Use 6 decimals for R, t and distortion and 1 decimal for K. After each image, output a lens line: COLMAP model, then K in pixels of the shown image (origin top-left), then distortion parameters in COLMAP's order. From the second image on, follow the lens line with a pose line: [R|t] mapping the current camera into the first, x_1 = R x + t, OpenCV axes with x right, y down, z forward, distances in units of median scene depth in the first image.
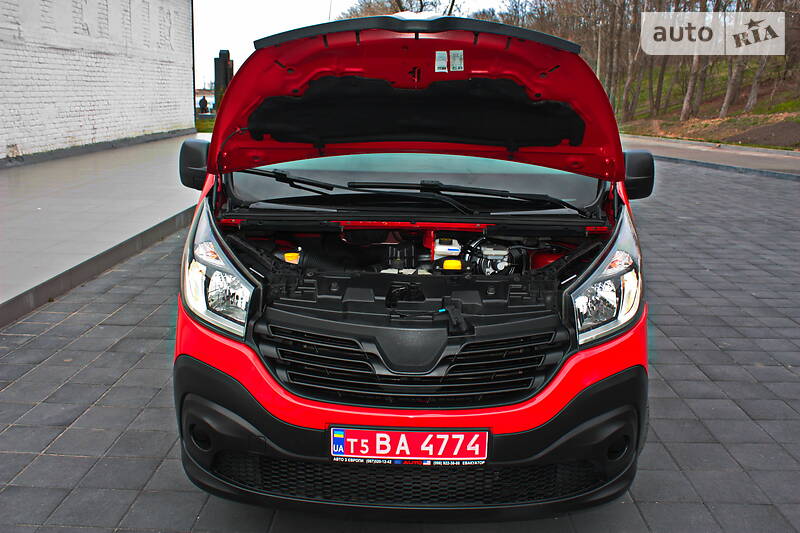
lens RADIAL K [[775.7, 0, 400.0], [0, 775.7, 266.5], [0, 0, 1]] dist [-0.130925, 0.166970]
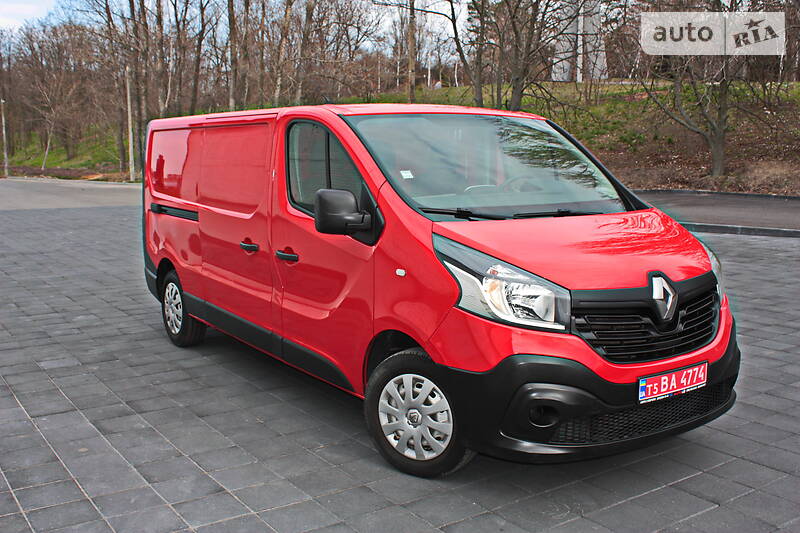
lens RADIAL K [[835.9, 0, 396.5], [0, 835.9, 265.6], [0, 0, 1]] dist [-0.137550, 0.155227]
pose [[0.814512, -0.102443, 0.571030, -1.256269], [0.144075, 0.989169, -0.028050, -0.017448], [-0.561971, 0.105118, 0.820450, -0.006565]]
